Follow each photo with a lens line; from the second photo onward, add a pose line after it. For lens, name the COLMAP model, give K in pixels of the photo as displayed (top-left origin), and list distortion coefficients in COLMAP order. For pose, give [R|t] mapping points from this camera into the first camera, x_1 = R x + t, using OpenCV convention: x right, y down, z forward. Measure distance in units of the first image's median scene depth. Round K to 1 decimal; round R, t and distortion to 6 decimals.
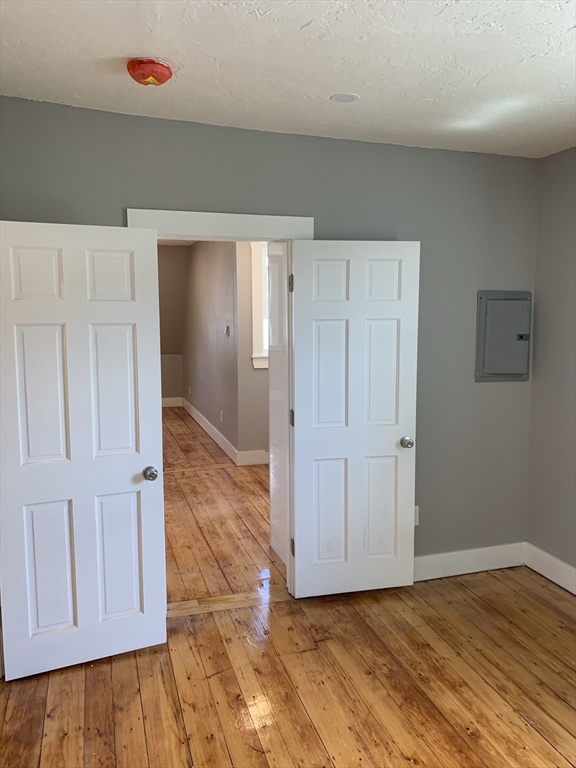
lens RADIAL K [[584.9, 0, 286.8], [0, 584.9, 379.5], [0, 0, 1]] dist [0.005928, -0.004638]
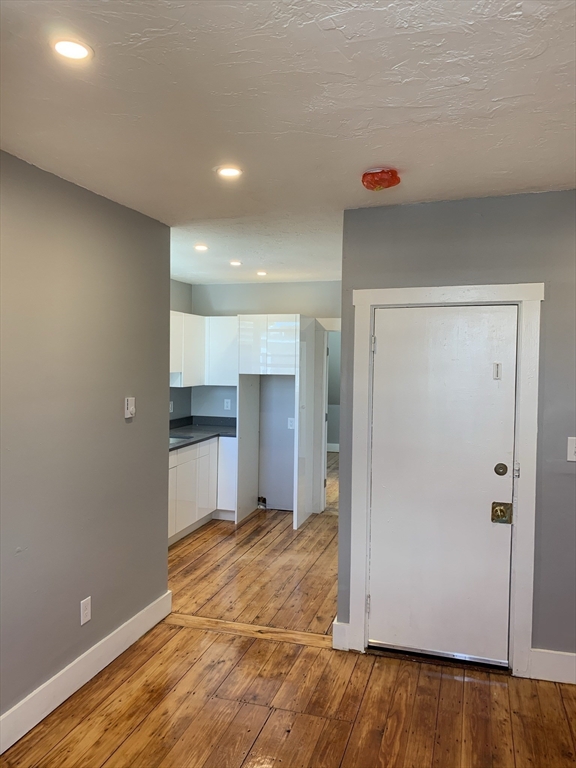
lens RADIAL K [[584.9, 0, 288.3], [0, 584.9, 383.5], [0, 0, 1]] dist [0.005928, -0.004638]
pose [[-0.818112, -0.031984, 0.574169, -1.101079], [0.056744, 0.989089, 0.135950, -0.355921], [-0.572253, 0.143803, -0.807371, 2.833111]]
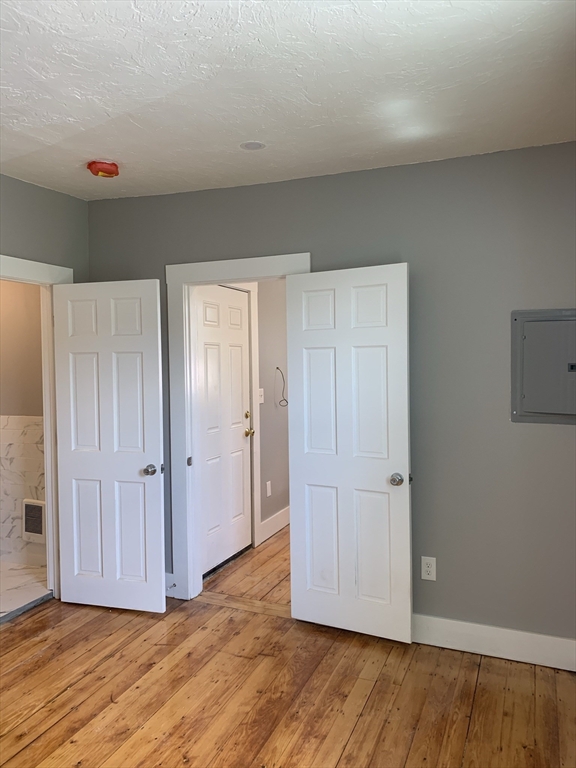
lens RADIAL K [[584.9, 0, 285.7], [0, 584.9, 386.1], [0, 0, 1]] dist [0.005928, -0.004638]
pose [[0.757915, 0.021665, -0.651993, 0.740093], [-0.066803, 0.996772, -0.044534, 0.014968], [0.648924, 0.077308, 0.756916, 0.199168]]
